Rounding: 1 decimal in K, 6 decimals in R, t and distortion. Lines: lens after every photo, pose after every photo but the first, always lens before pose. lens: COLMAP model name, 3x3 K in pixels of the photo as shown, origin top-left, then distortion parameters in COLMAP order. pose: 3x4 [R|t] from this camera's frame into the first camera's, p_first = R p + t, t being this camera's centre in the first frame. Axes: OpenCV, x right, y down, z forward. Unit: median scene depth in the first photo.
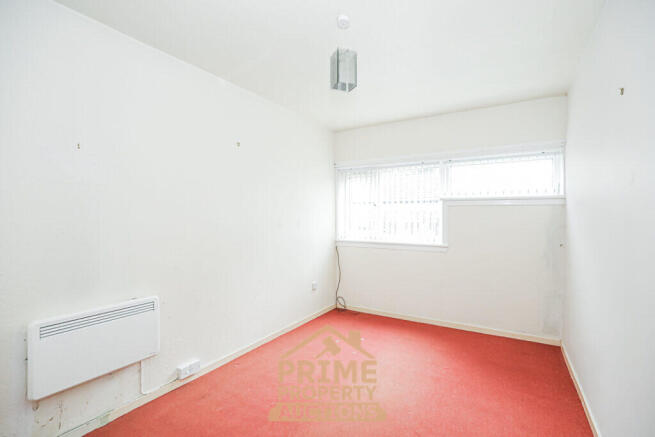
lens RADIAL K [[305.2, 0, 327.5], [0, 305.2, 218.5], [0, 0, 1]] dist [0.000201, 0.000131]
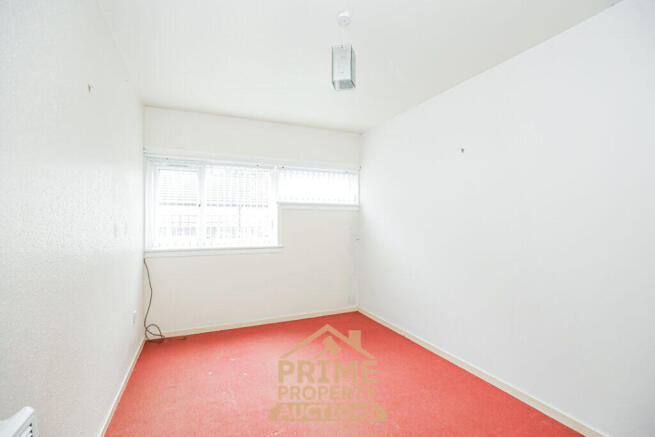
lens RADIAL K [[305.2, 0, 327.5], [0, 305.2, 218.5], [0, 0, 1]] dist [0.000201, 0.000131]
pose [[0.578780, 0.003095, 0.815478, -0.387659], [0.004065, 0.999969, -0.006681, -0.000066], [-0.815474, 0.007182, 0.578750, 0.243059]]
